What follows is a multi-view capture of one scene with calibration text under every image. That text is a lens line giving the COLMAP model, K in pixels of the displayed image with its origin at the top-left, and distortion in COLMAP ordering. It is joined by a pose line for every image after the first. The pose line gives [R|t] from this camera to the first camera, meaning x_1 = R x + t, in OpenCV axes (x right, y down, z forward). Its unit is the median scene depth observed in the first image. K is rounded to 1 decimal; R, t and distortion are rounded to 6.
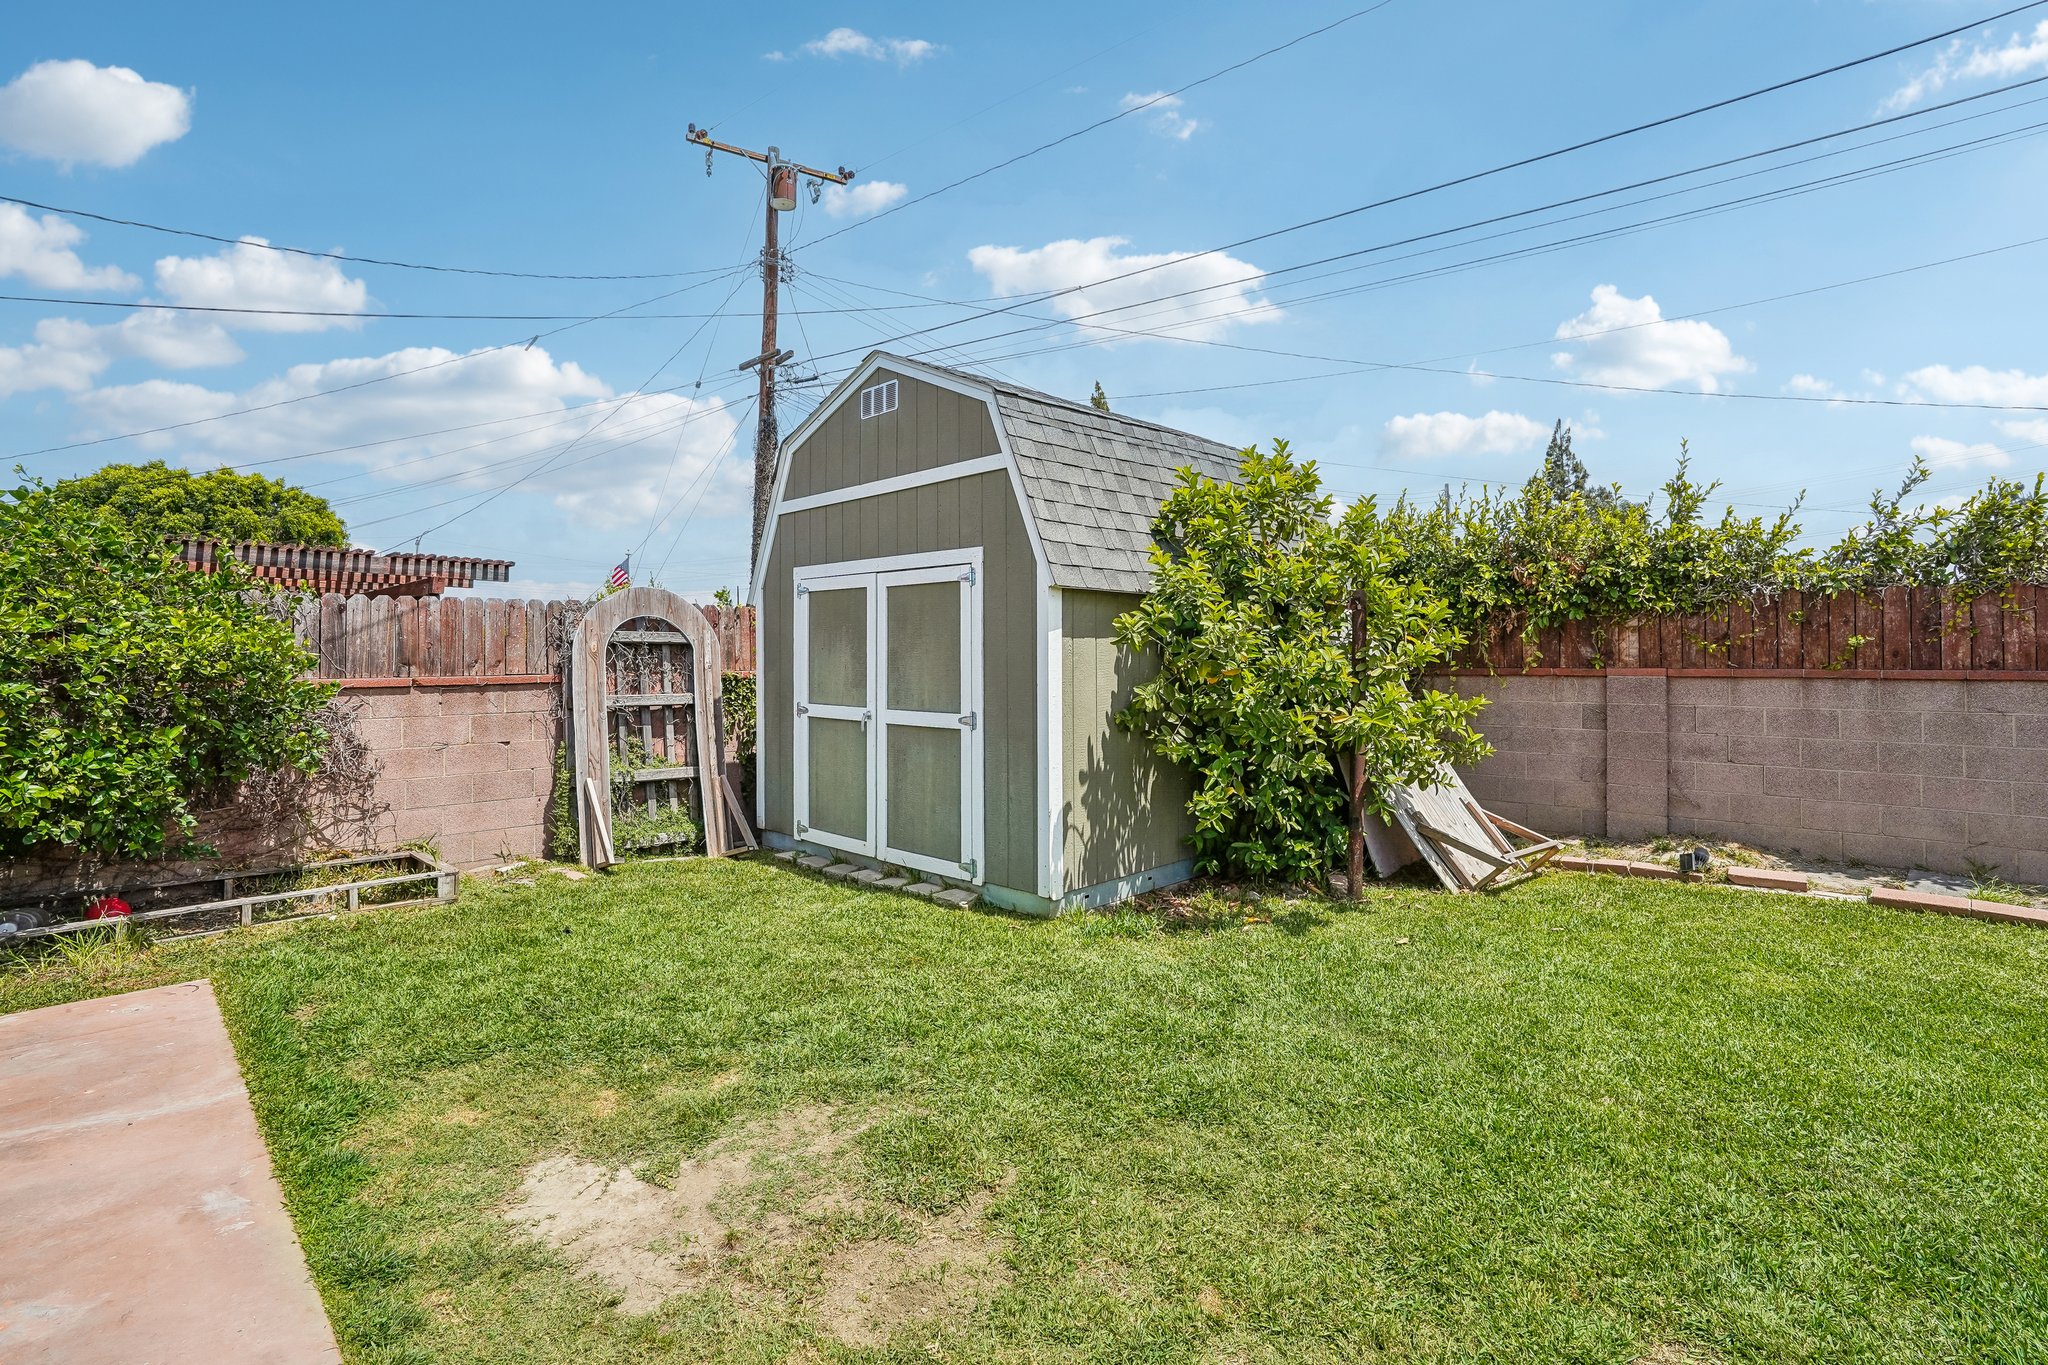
lens RADIAL K [[952.2, 0, 1032.2], [0, 952.2, 651.9], [0, 0, 1]] dist [-0.051071, 0.020625]
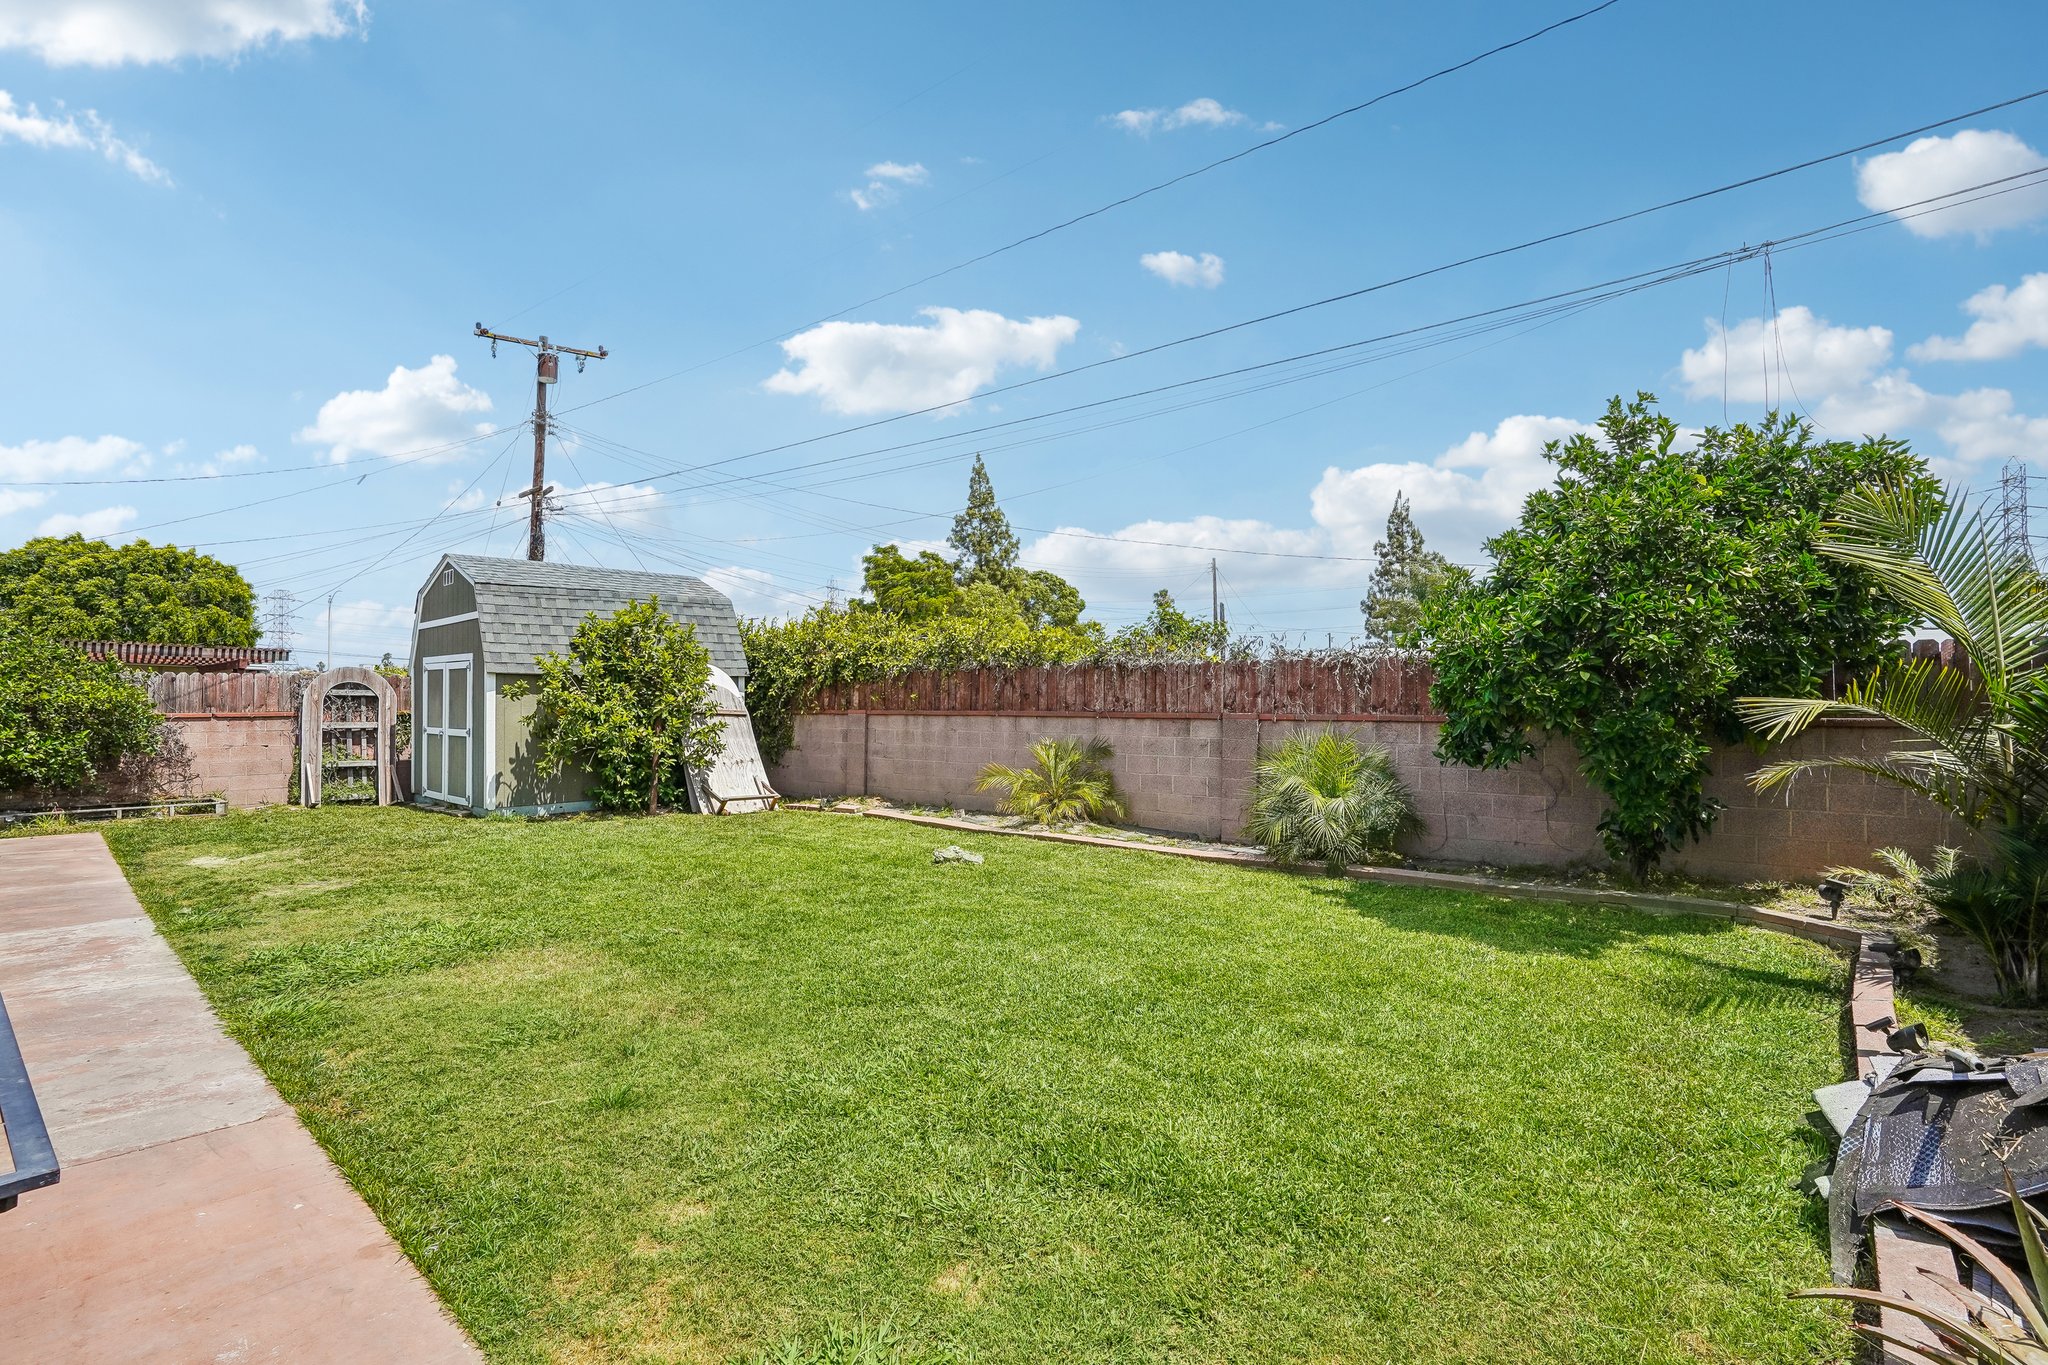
lens RADIAL K [[952.2, 0, 1037.9], [0, 952.2, 688.5], [0, 0, 1]] dist [-0.051071, 0.020625]
pose [[0.998854, 0.001748, 0.047820, 0.886554], [-0.001152, 0.999921, -0.012492, -0.002587], [-0.047838, 0.012423, 0.998778, -0.945009]]
